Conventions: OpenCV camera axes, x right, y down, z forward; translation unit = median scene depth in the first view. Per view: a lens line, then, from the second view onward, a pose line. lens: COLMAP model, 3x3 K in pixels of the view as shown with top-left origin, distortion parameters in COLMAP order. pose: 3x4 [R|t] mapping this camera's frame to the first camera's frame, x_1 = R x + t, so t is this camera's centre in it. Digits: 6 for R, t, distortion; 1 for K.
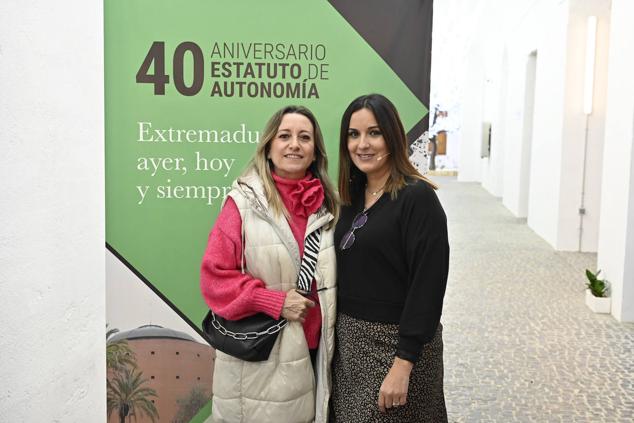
lens RADIAL K [[734.2, 0, 312.9], [0, 734.2, 216.4], [0, 0, 1]] dist [0.006262, 0.000000]
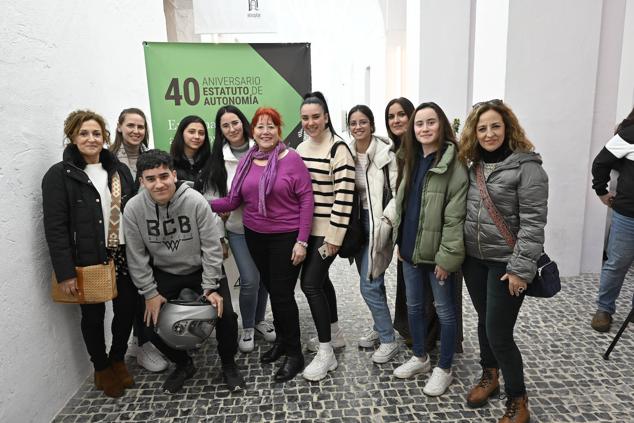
lens RADIAL K [[448.9, 0, 311.1], [0, 448.9, 215.0], [0, 0, 1]] dist [-0.002202, 0.020423]
pose [[0.986636, -0.077602, 0.143277, -0.049629], [0.063232, 0.992745, 0.102268, 0.026357], [-0.150173, -0.091842, 0.984385, -0.270202]]
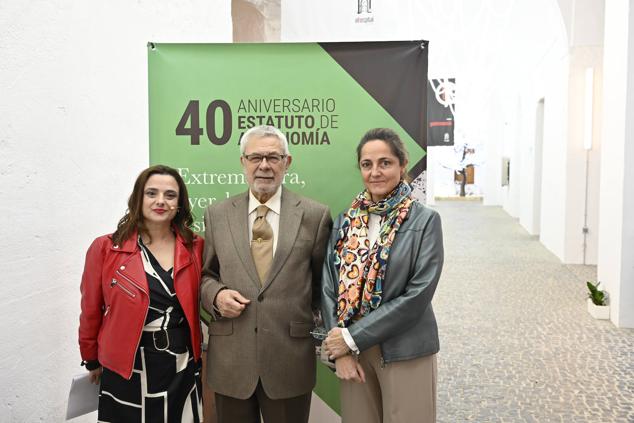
lens RADIAL K [[578.8, 0, 312.7], [0, 578.8, 213.2], [0, 0, 1]] dist [0.010650, 0.000000]
pose [[0.995466, -0.013013, -0.094221, 0.066191], [0.009545, 0.999264, -0.037162, -0.017930], [0.094635, 0.036094, 0.994858, 0.088051]]
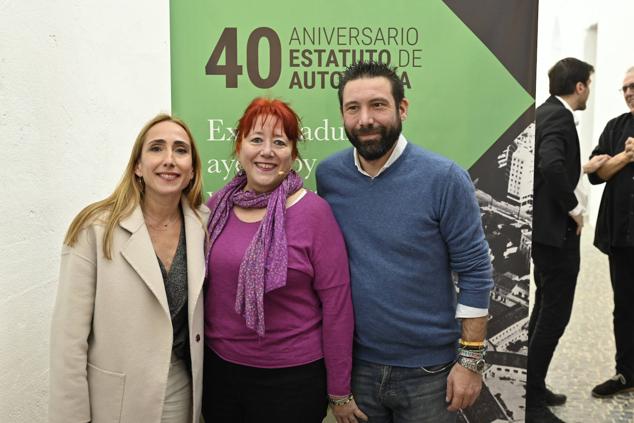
lens RADIAL K [[839.9, 0, 322.8], [0, 839.9, 218.1], [0, 0, 1]] dist [-0.003284, 0.000000]
pose [[0.999814, -0.016489, -0.010034, -0.090143], [0.016502, 0.999863, 0.001201, -0.008080], [0.010013, -0.001367, 0.999949, -0.009459]]
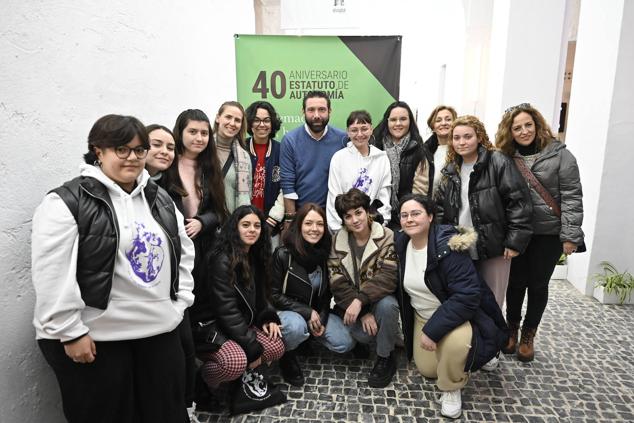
lens RADIAL K [[427.0, 0, 315.1], [0, 427.0, 214.5], [0, 0, 1]] dist [0.009121, -0.003878]
pose [[0.999757, -0.021596, 0.004428, -0.081368], [0.020944, 0.993145, 0.114994, 0.015921], [-0.006881, -0.114873, 0.993356, -0.184519]]
